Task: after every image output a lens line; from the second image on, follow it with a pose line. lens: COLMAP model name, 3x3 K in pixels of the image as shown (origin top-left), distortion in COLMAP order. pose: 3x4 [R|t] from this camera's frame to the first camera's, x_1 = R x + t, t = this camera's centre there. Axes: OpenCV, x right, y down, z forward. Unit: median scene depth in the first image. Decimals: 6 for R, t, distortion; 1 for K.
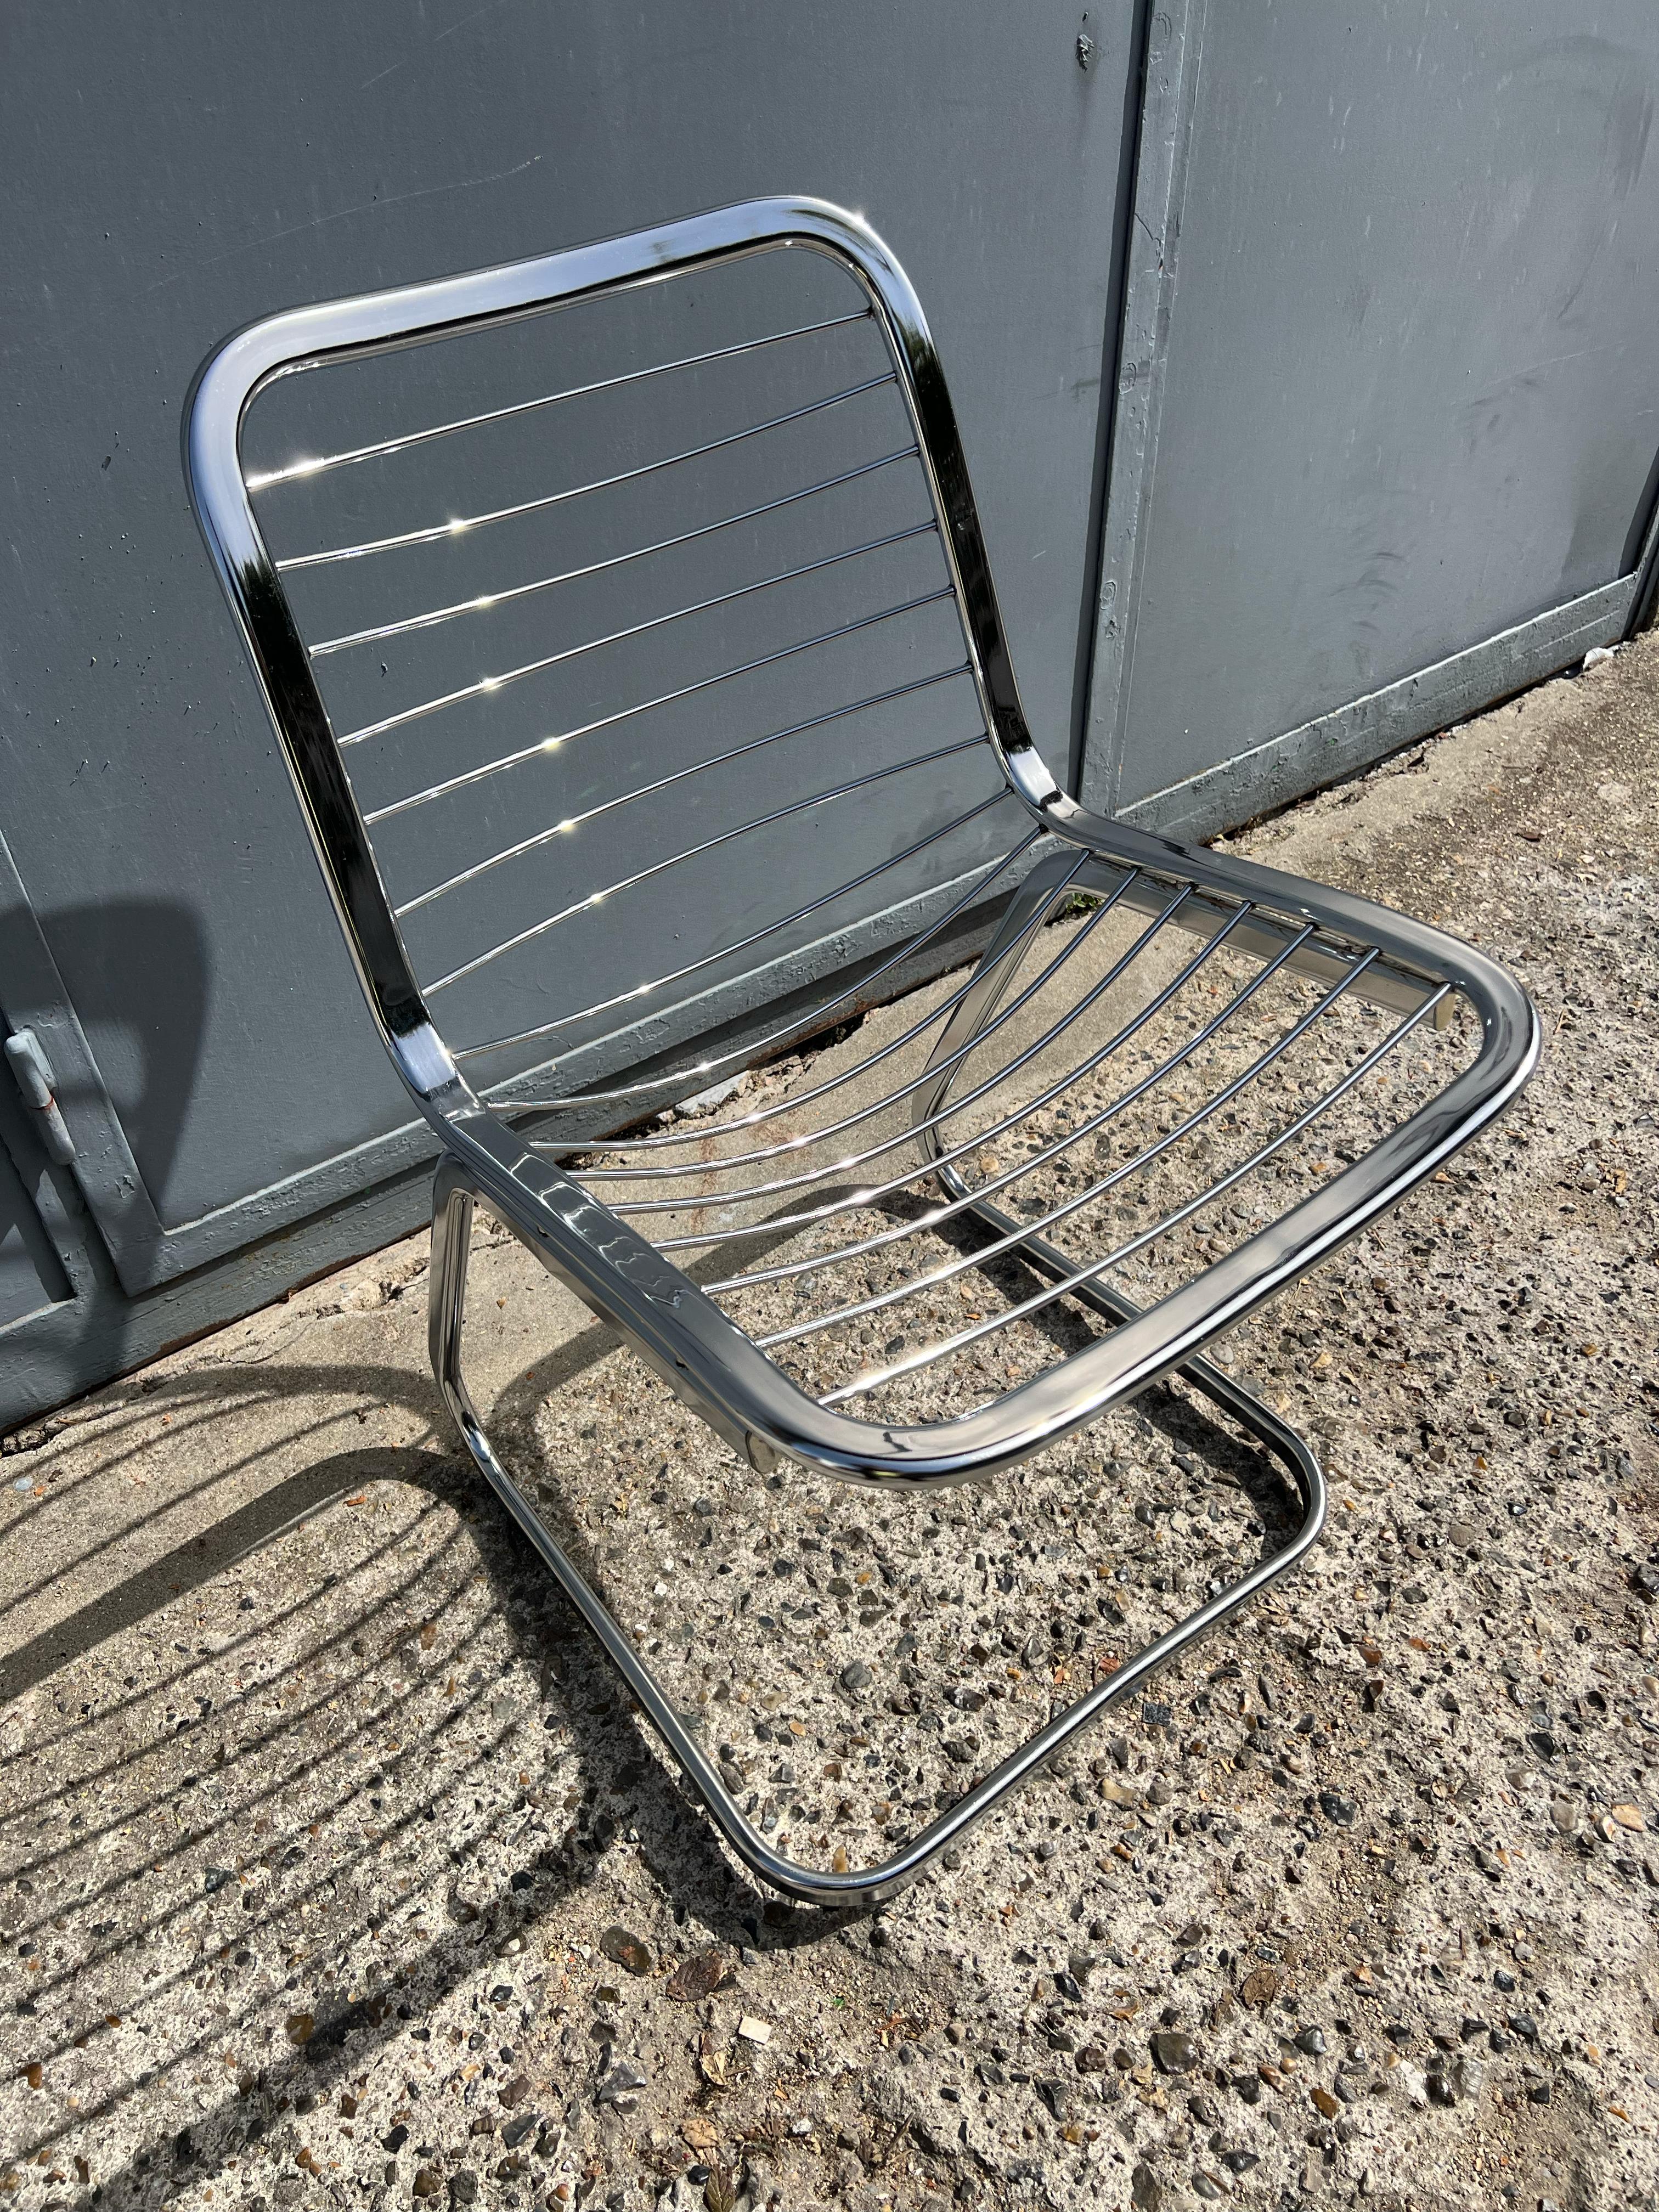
lens RADIAL K [[1678.9, 0, 844.8], [0, 1678.9, 1109.7], [0, 0, 1]] dist [0.020489, -0.023298]
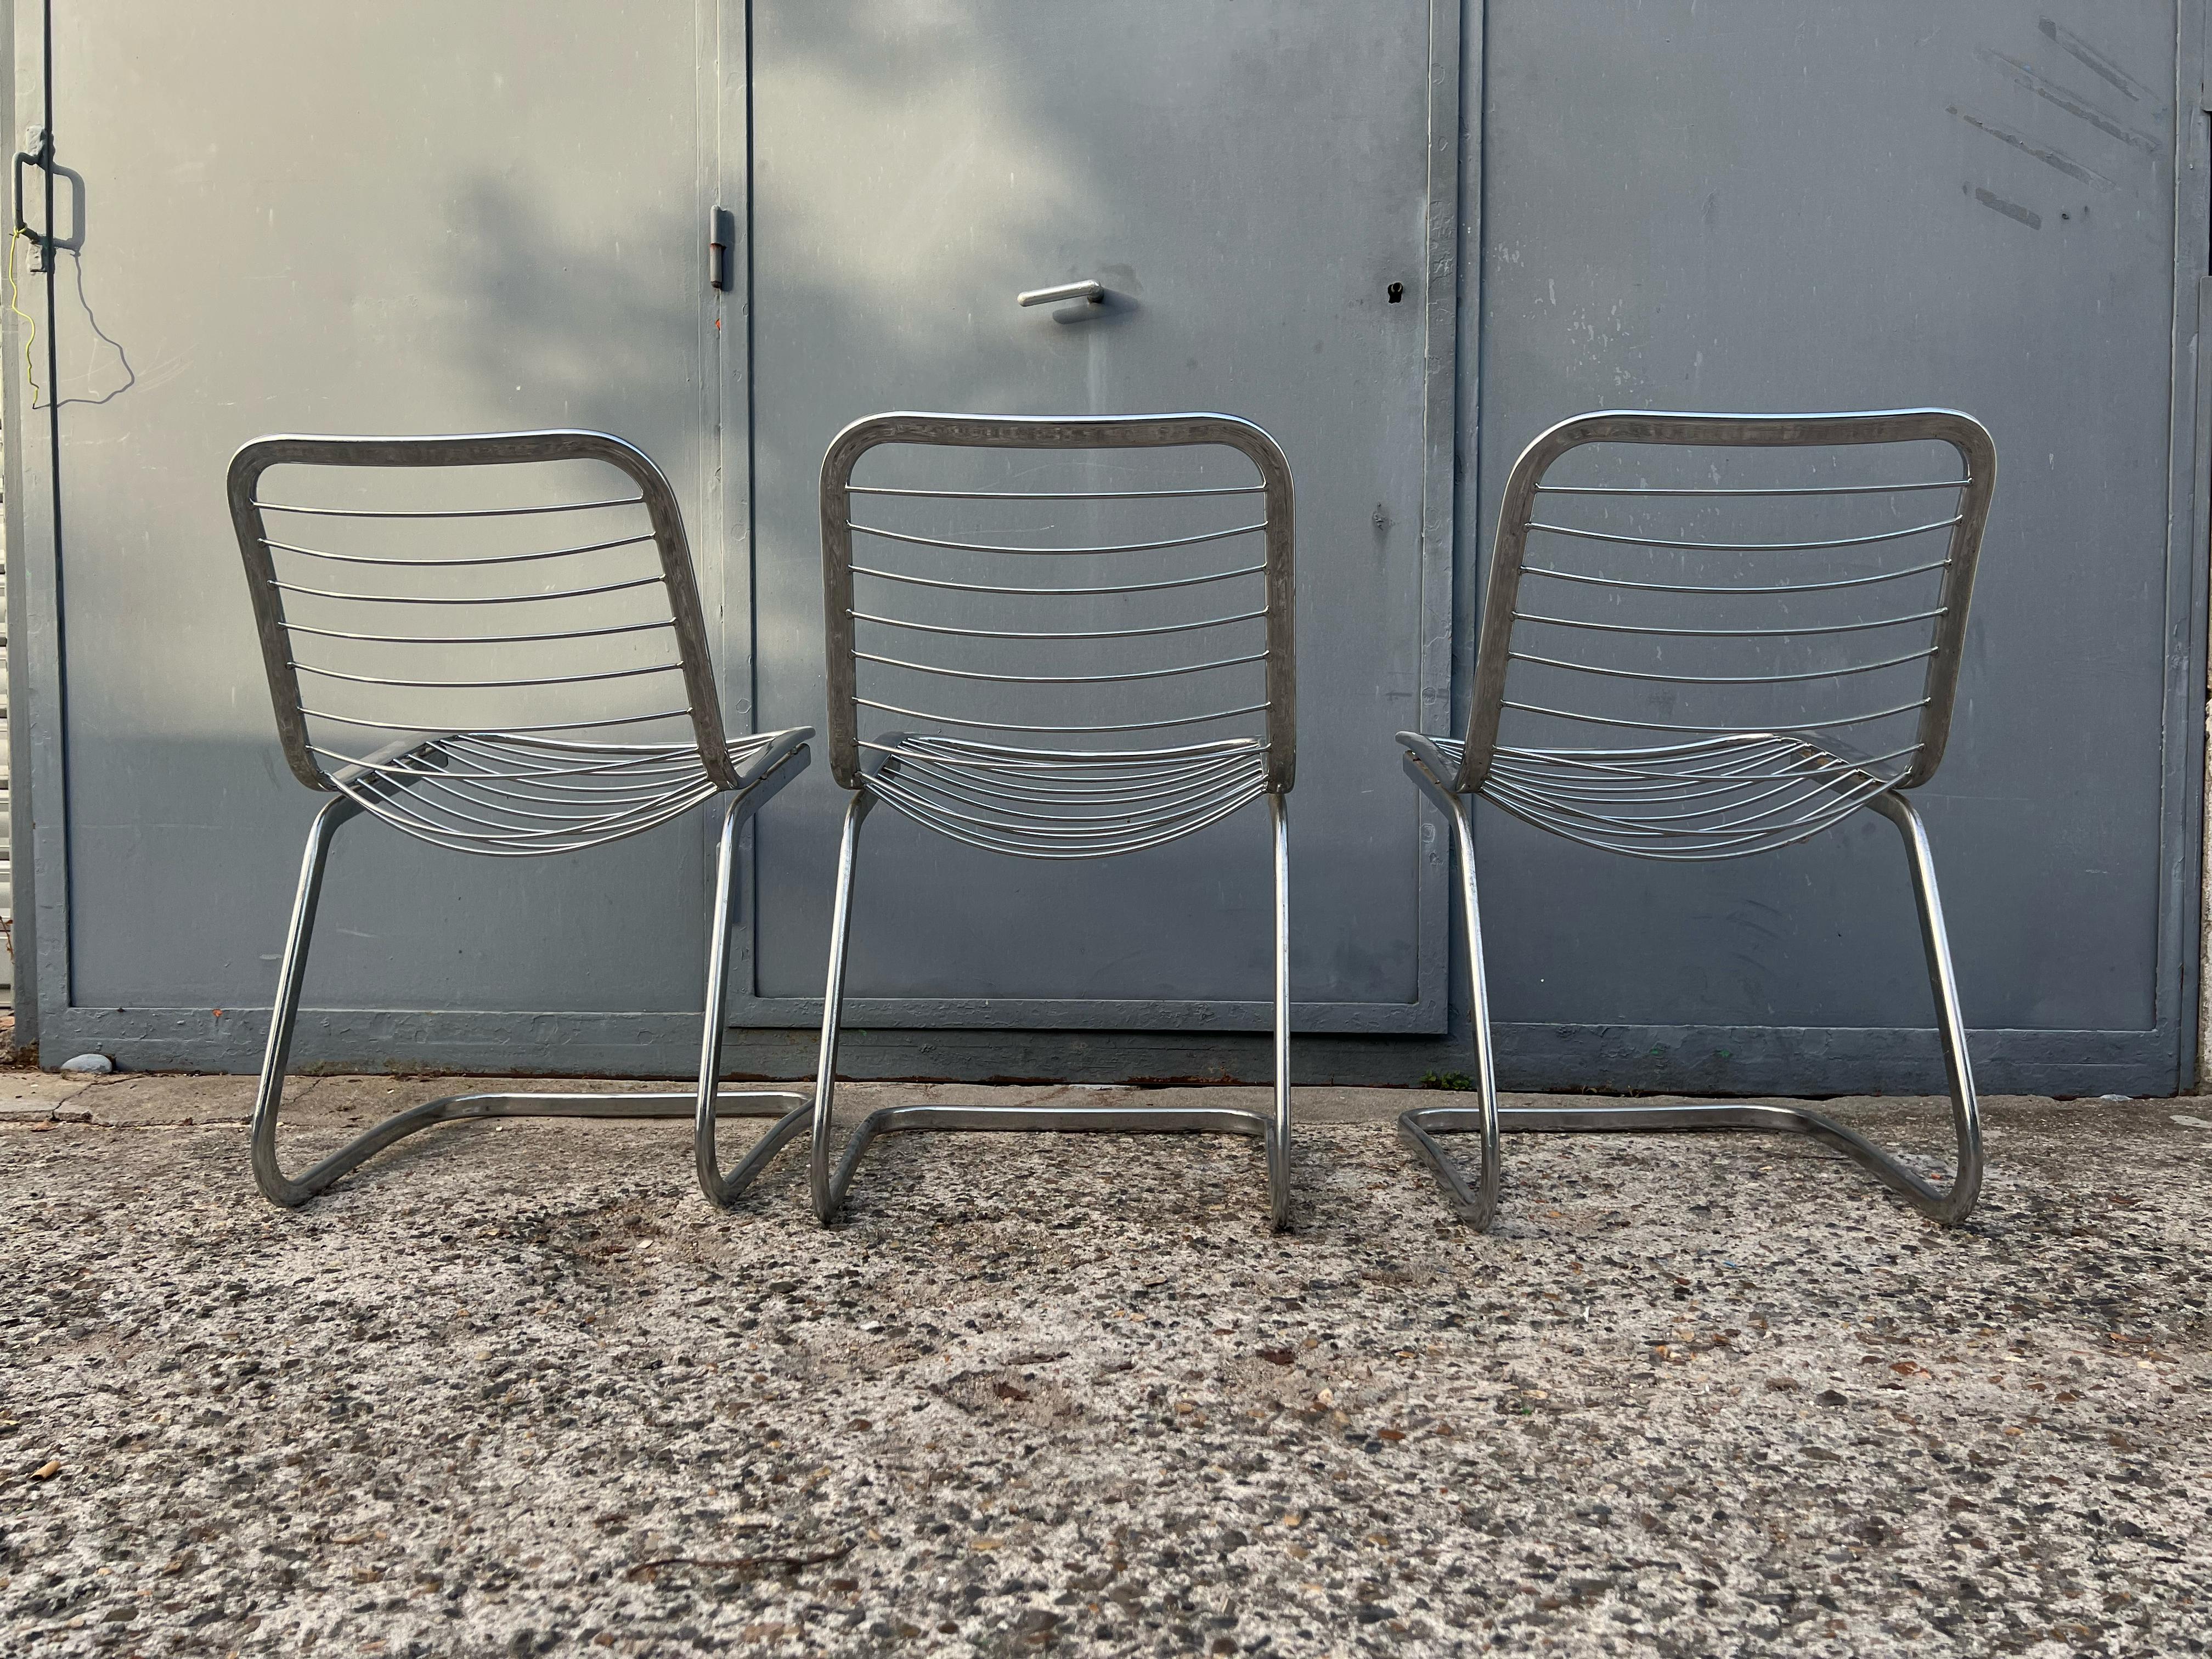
lens RADIAL K [[1673.6, 0, 1092.4], [0, 1673.6, 830.7], [0, 0, 1]] dist [0.037876, -0.036603]
pose [[0.762787, 0.039753, -0.645427, 1.250580], [-0.441198, 0.761700, -0.474508, 0.754778], [0.472758, 0.646709, 0.598554, -0.070159]]
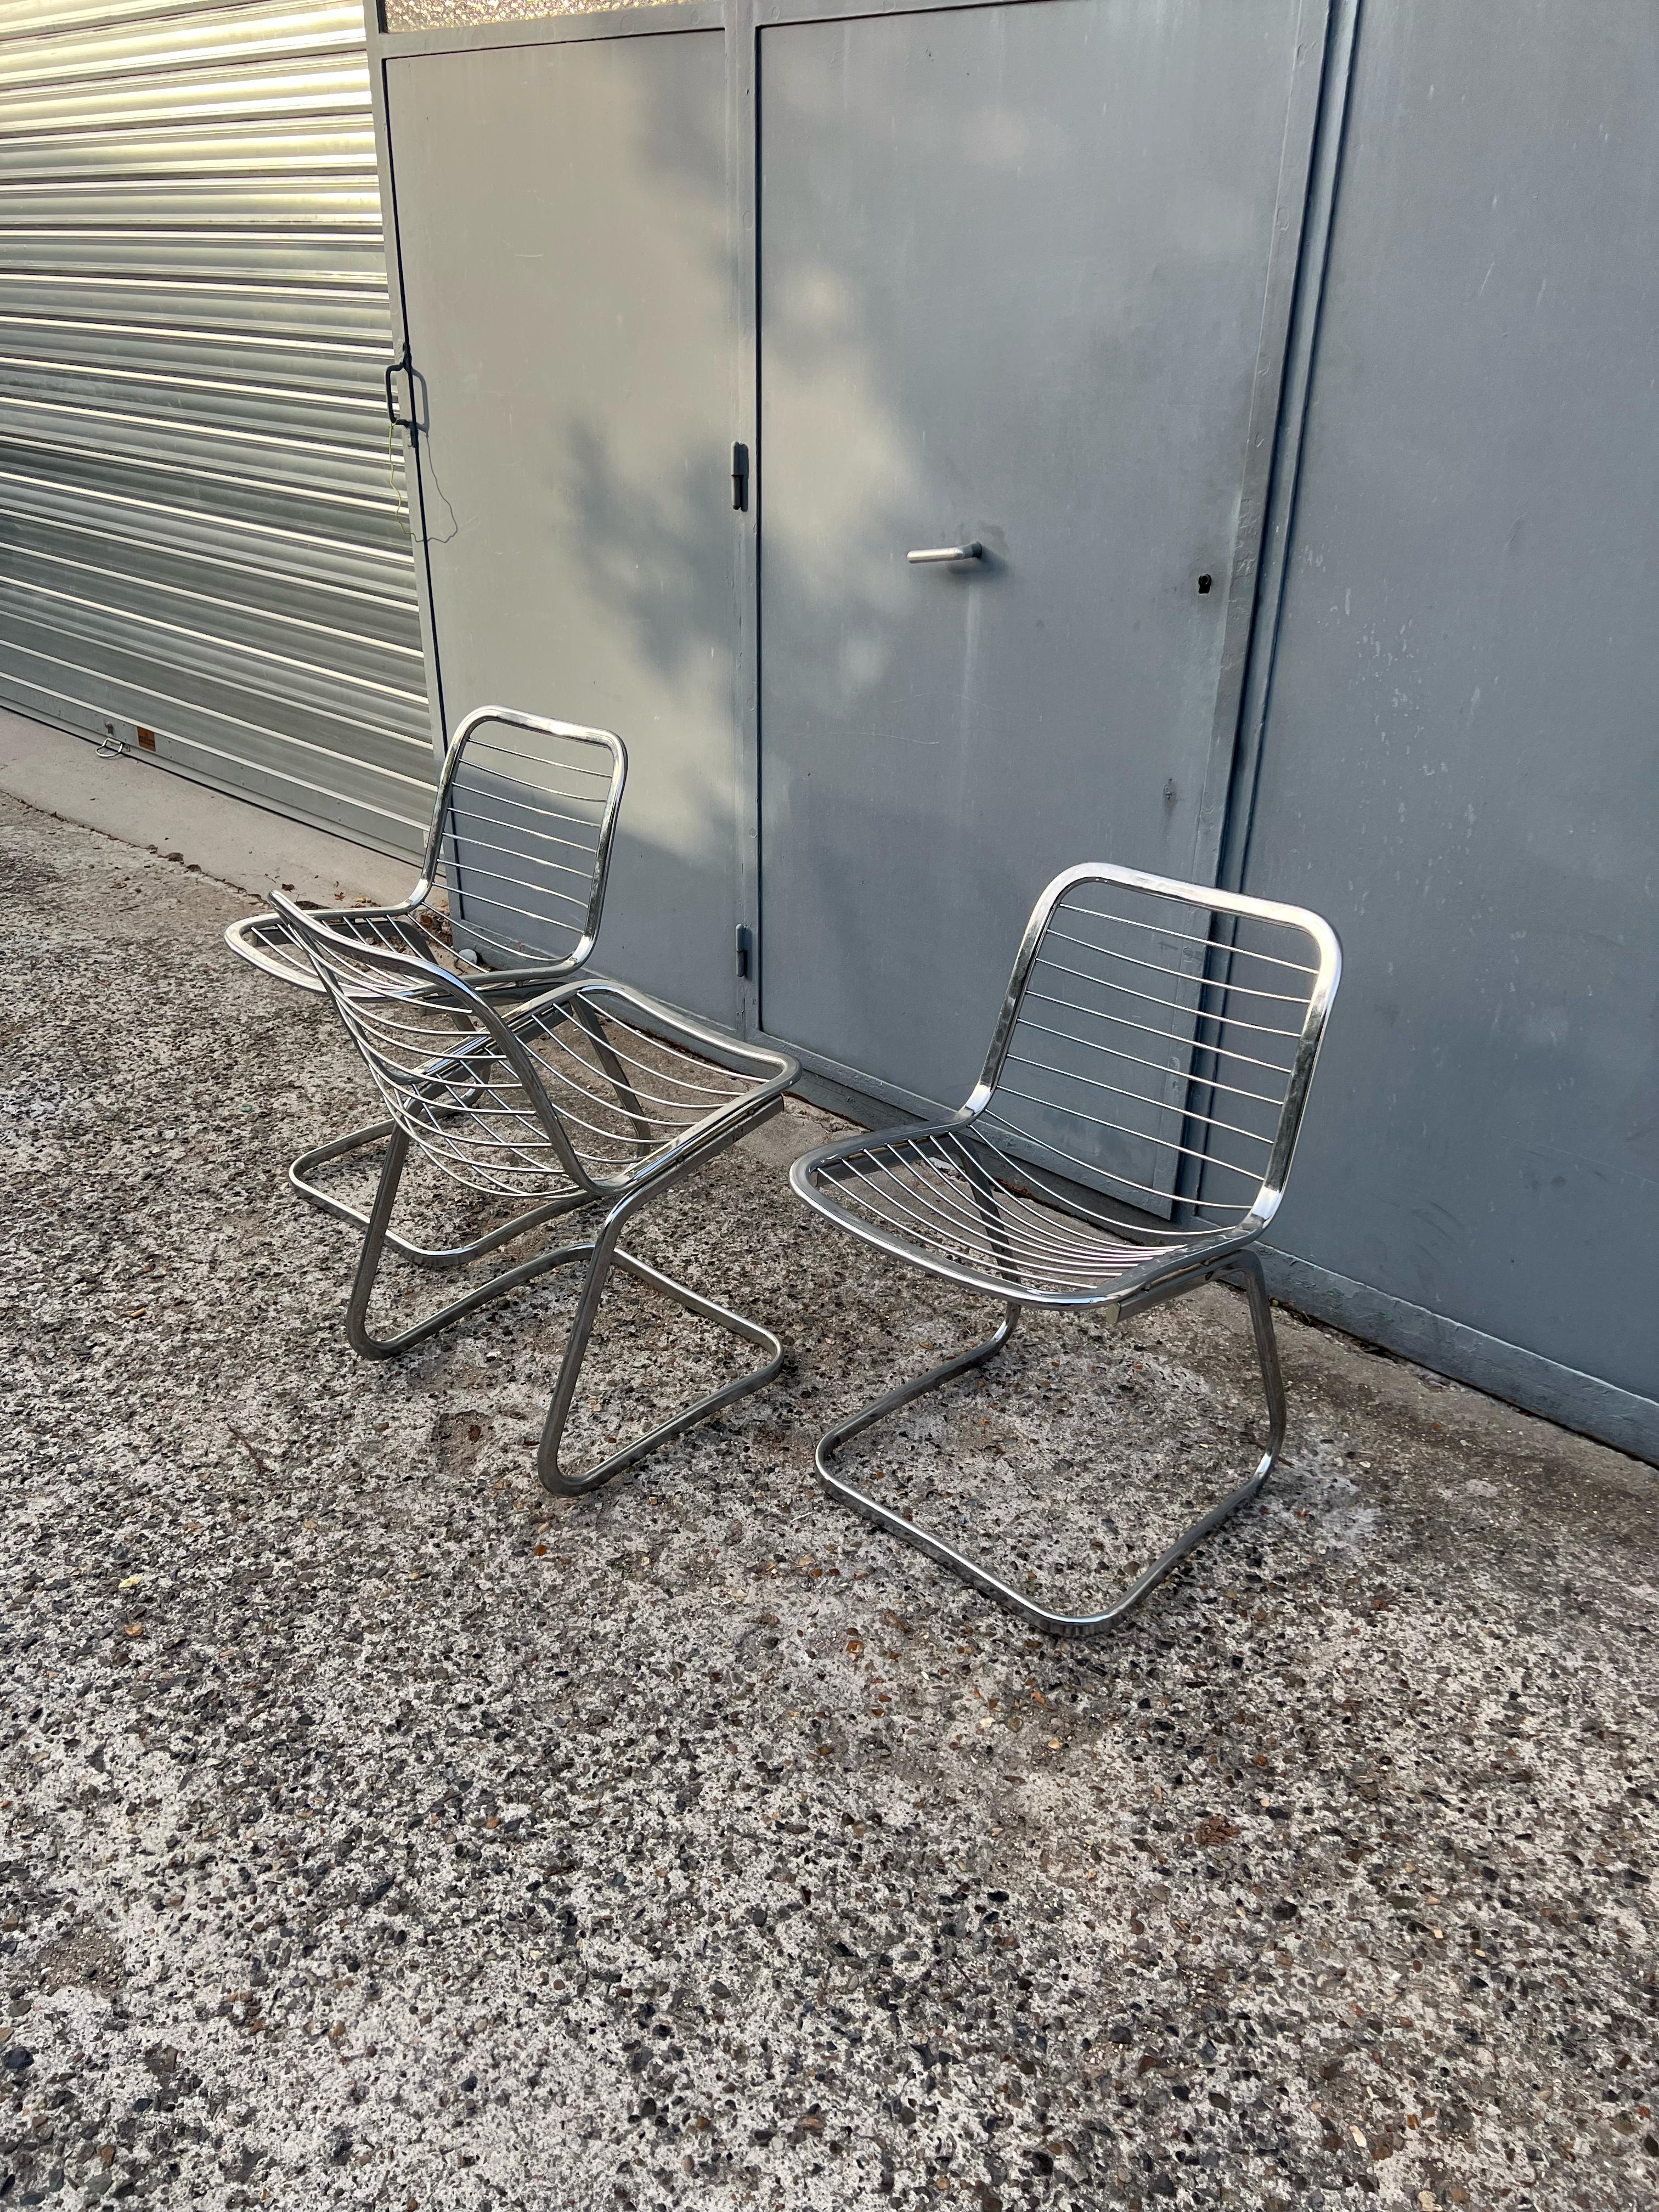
lens RADIAL K [[1655.0, 0, 830.5], [0, 1655.0, 1100.9], [0, 0, 1]] dist [0.041267, -0.050814]
pose [[0.179368, 0.453546, -0.872997, 2.266467], [-0.671914, 0.704651, 0.228032, -0.602903], [0.718581, 0.545677, 0.431136, 0.010686]]
